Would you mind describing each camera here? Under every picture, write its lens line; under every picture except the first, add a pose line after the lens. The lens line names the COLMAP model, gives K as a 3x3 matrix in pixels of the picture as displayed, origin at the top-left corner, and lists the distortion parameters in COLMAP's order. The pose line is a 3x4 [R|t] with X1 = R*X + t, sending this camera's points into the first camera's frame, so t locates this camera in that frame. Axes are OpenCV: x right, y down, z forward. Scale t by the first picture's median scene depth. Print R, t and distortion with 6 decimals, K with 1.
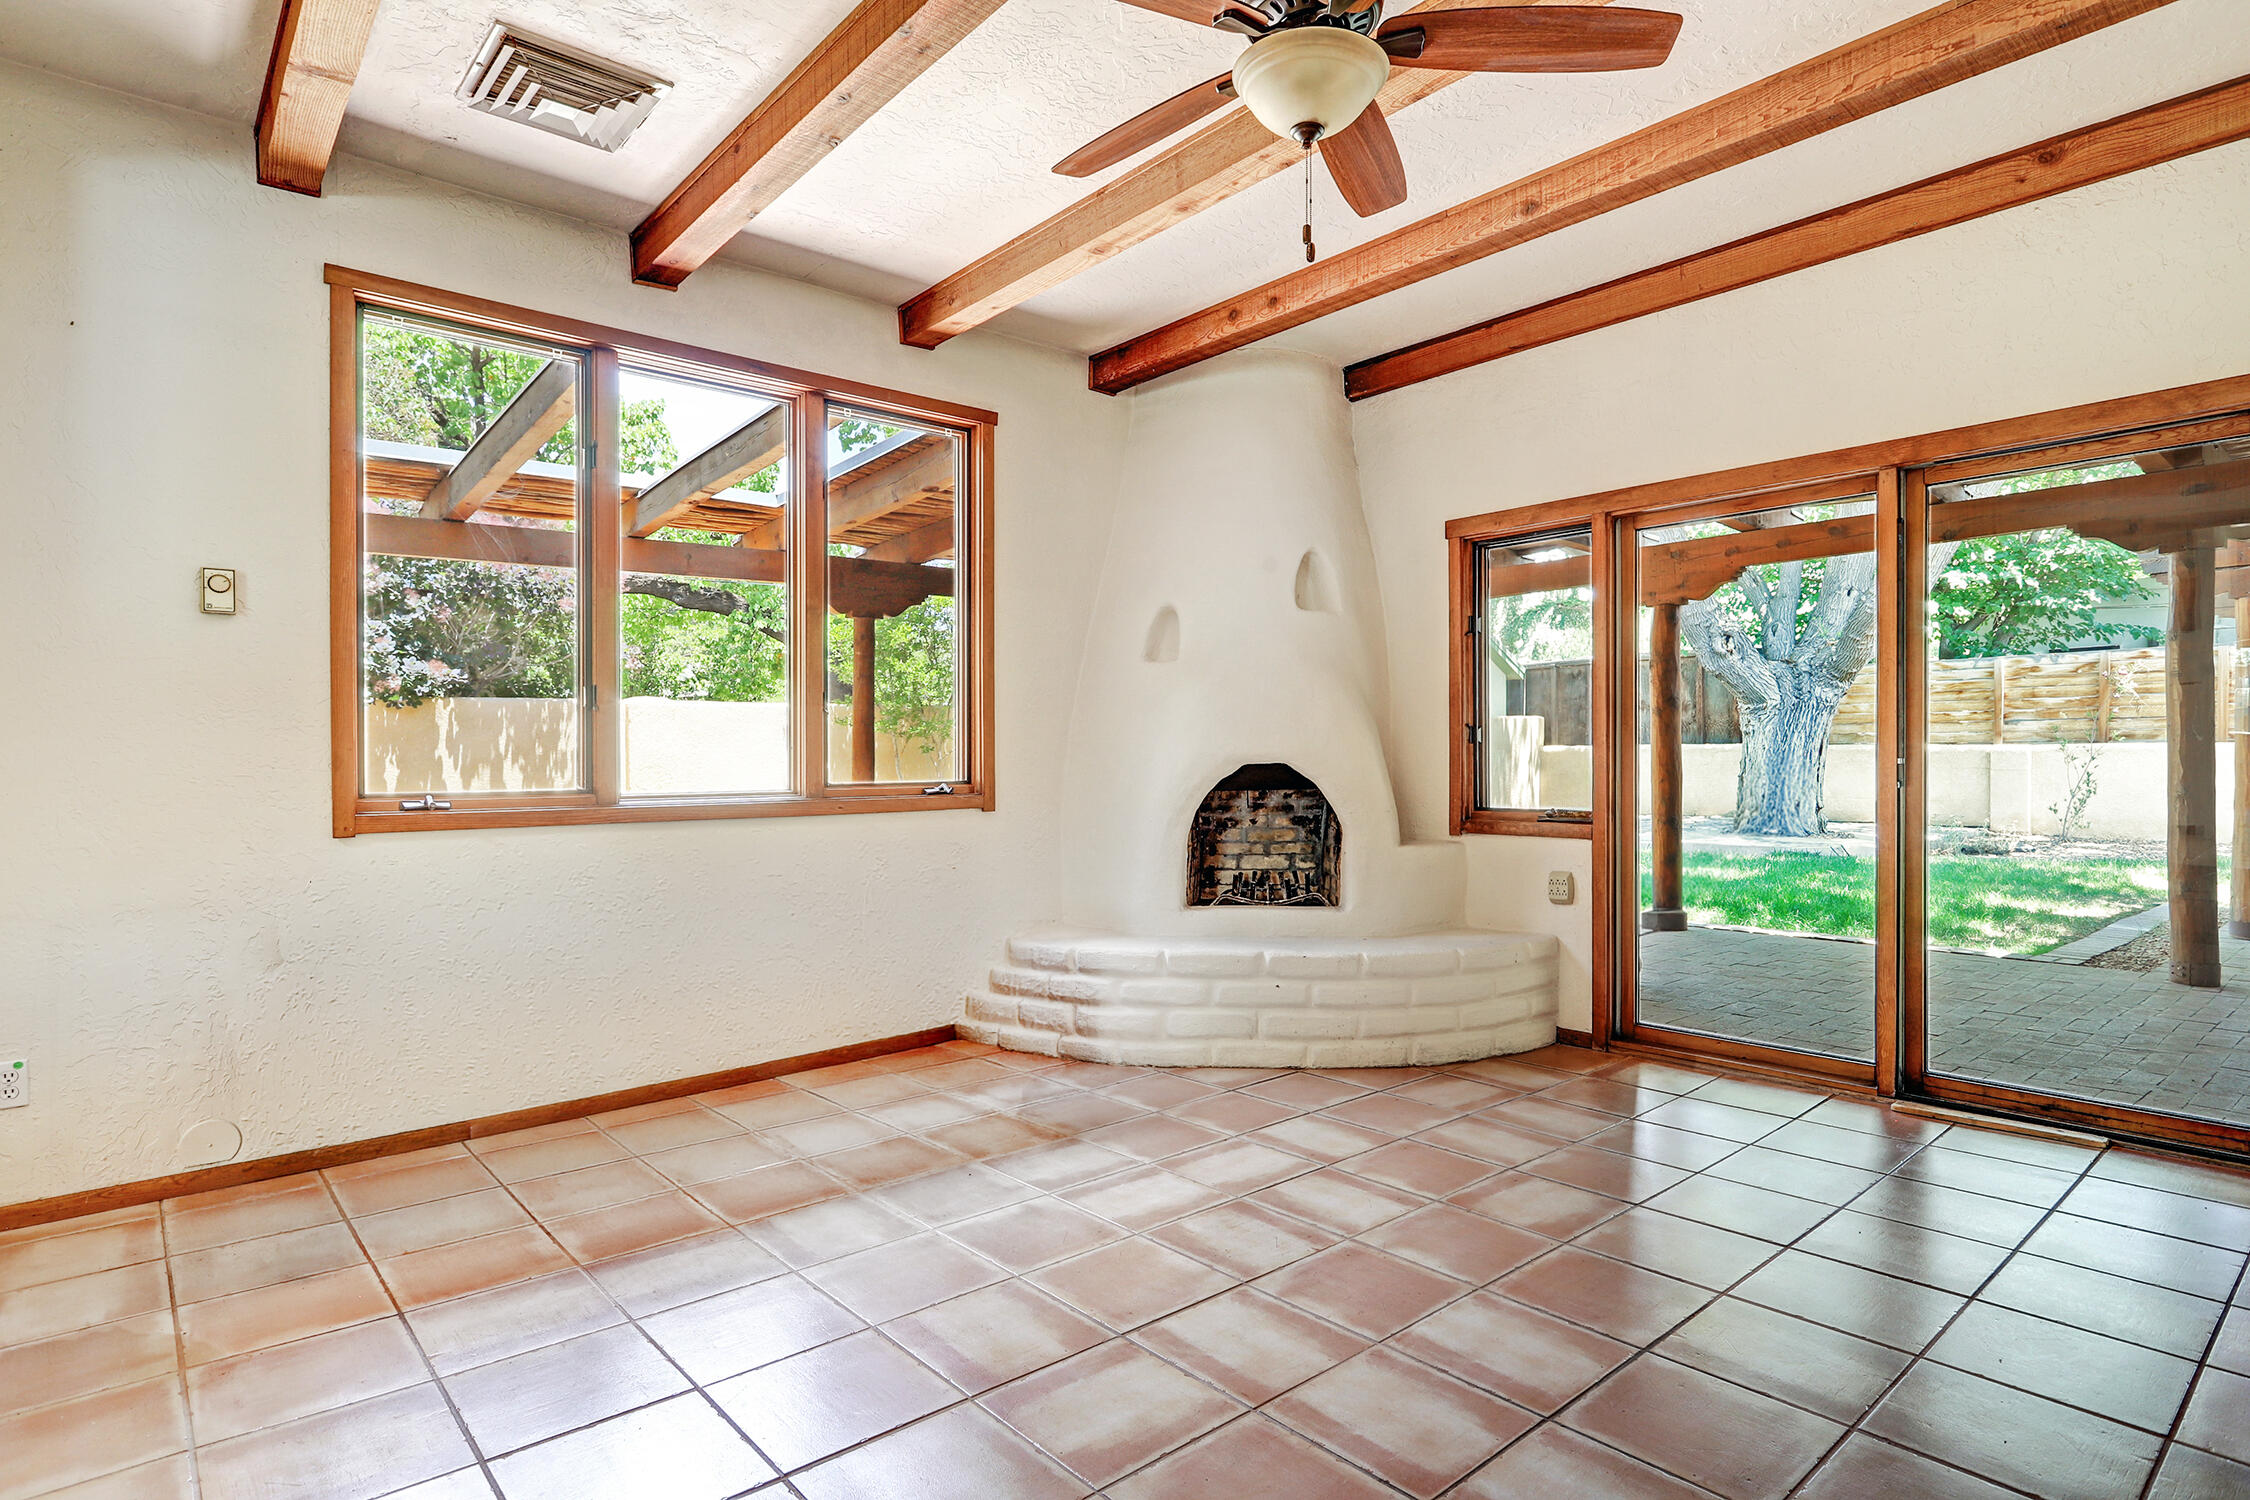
lens RADIAL K [[1163.4, 0, 1122.8], [0, 1163.4, 770.9], [0, 0, 1]] dist [0.000480, 0.000570]
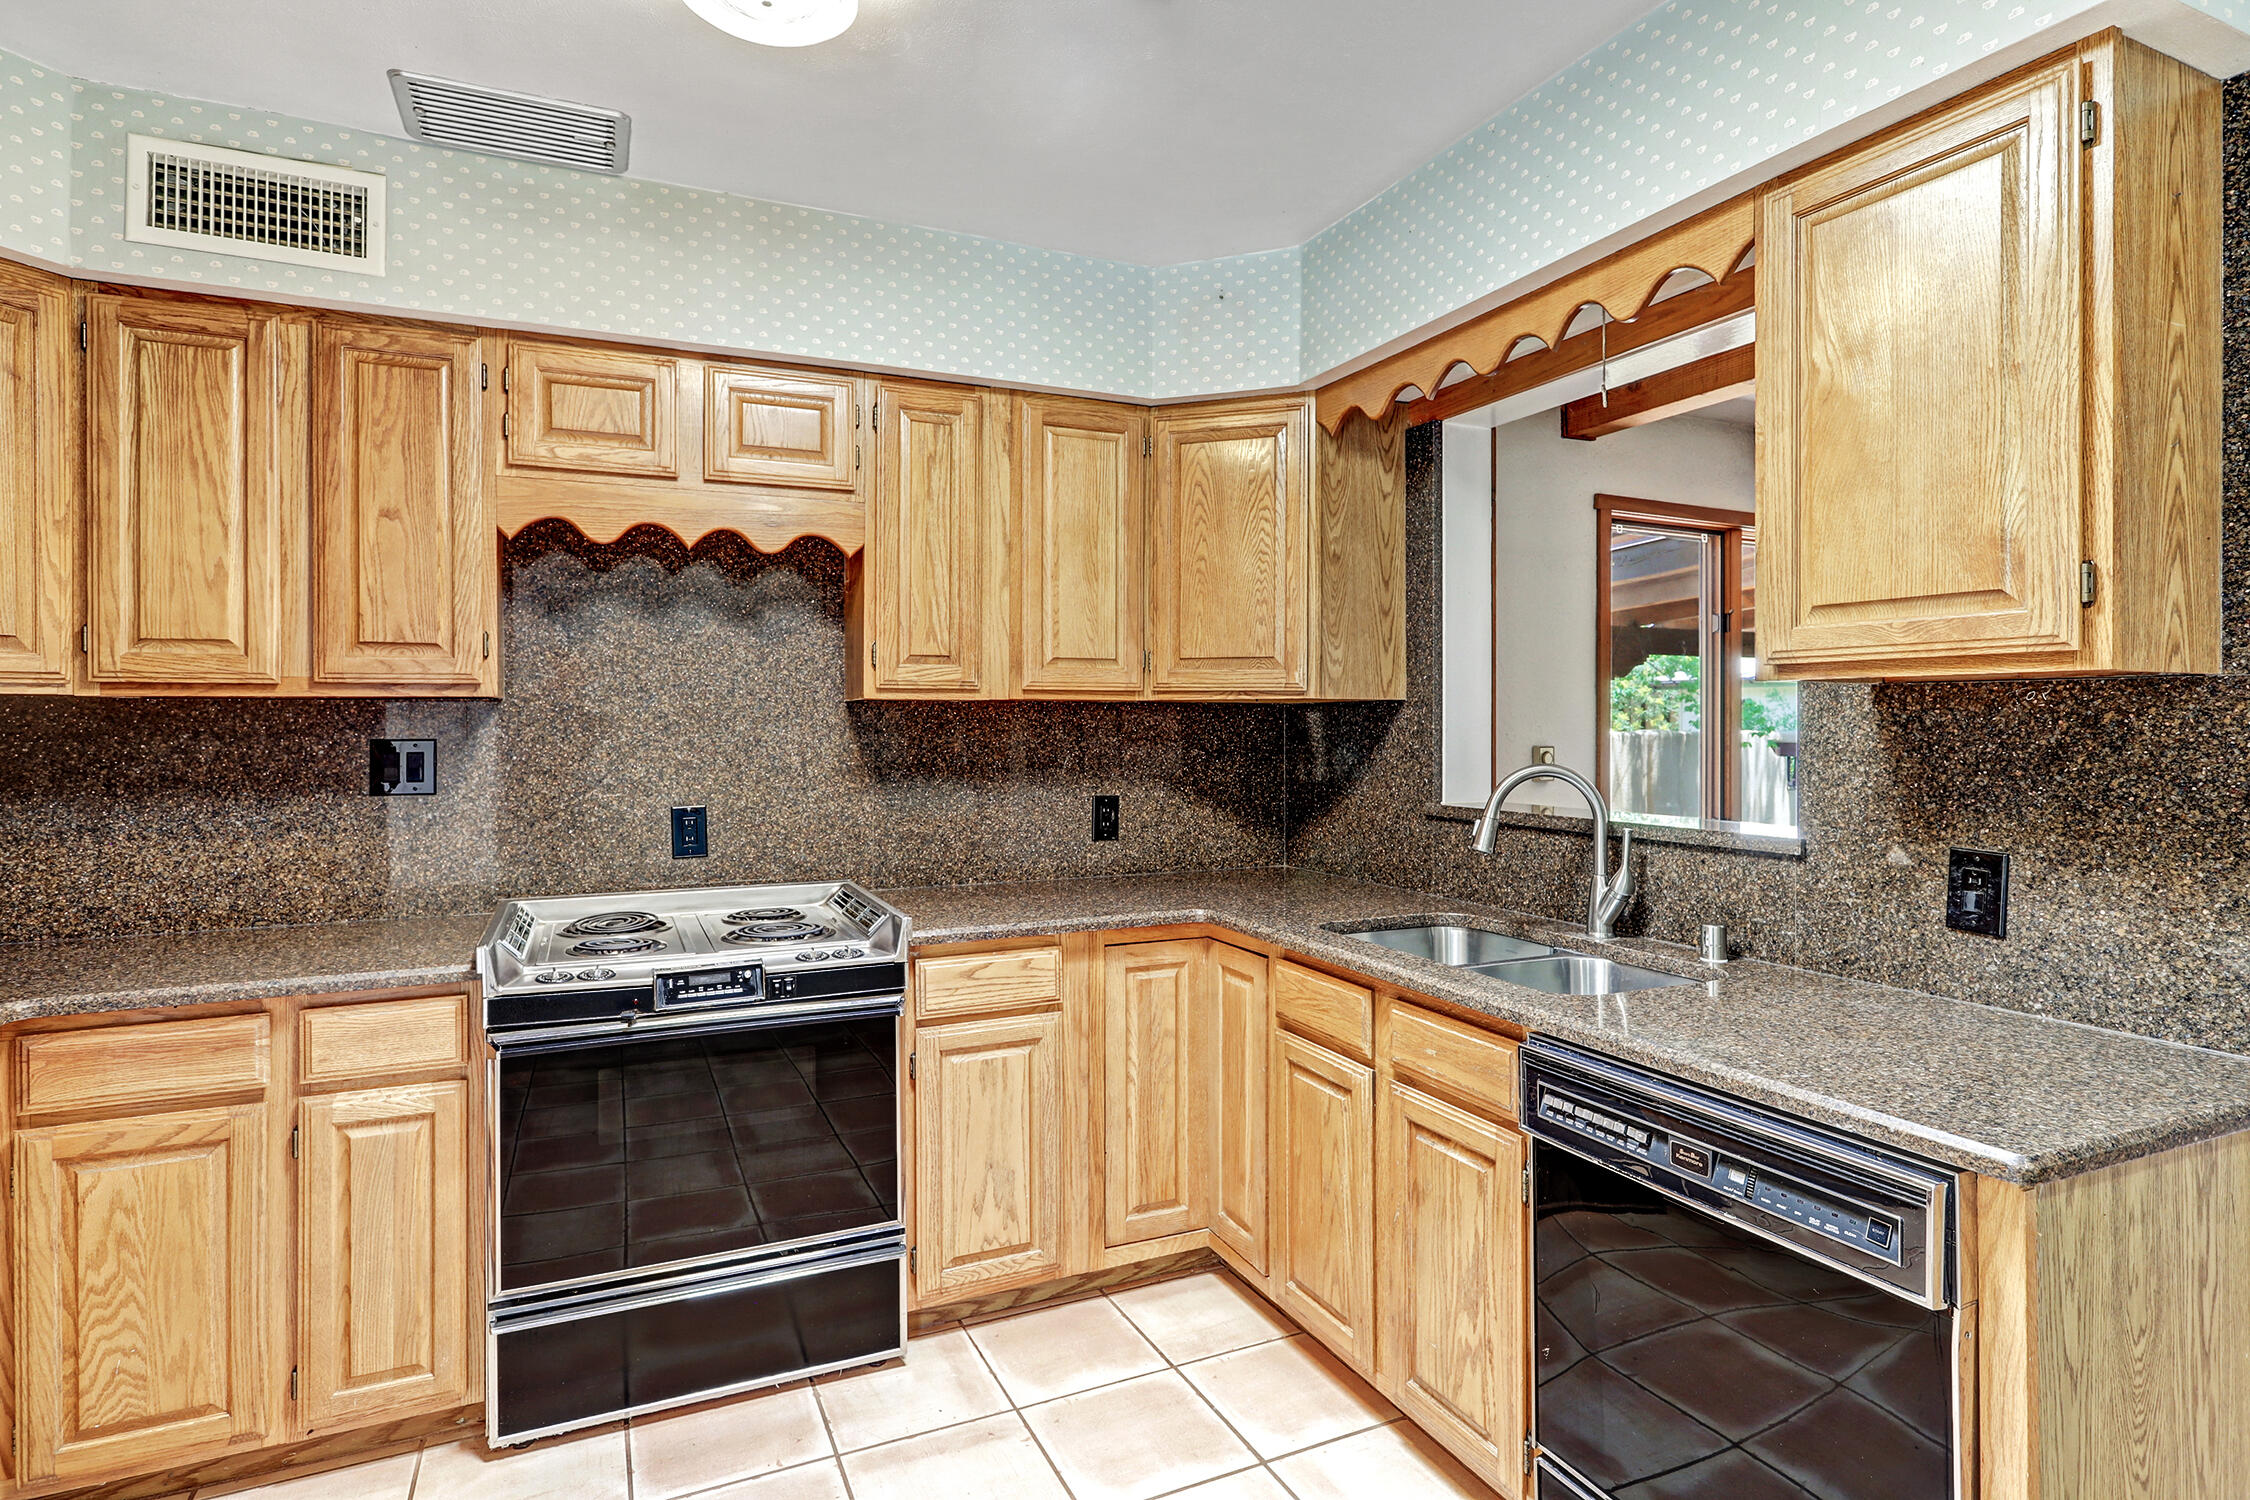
lens RADIAL K [[1165.4, 0, 1110.0], [0, 1165.4, 721.5], [0, 0, 1]] dist [-0.003021, 0.001071]
pose [[0.961072, 0.011145, -0.276072, -0.818084], [-0.015054, 0.999814, -0.012044, -0.165703], [0.275887, 0.015731, 0.961061, -0.330580]]
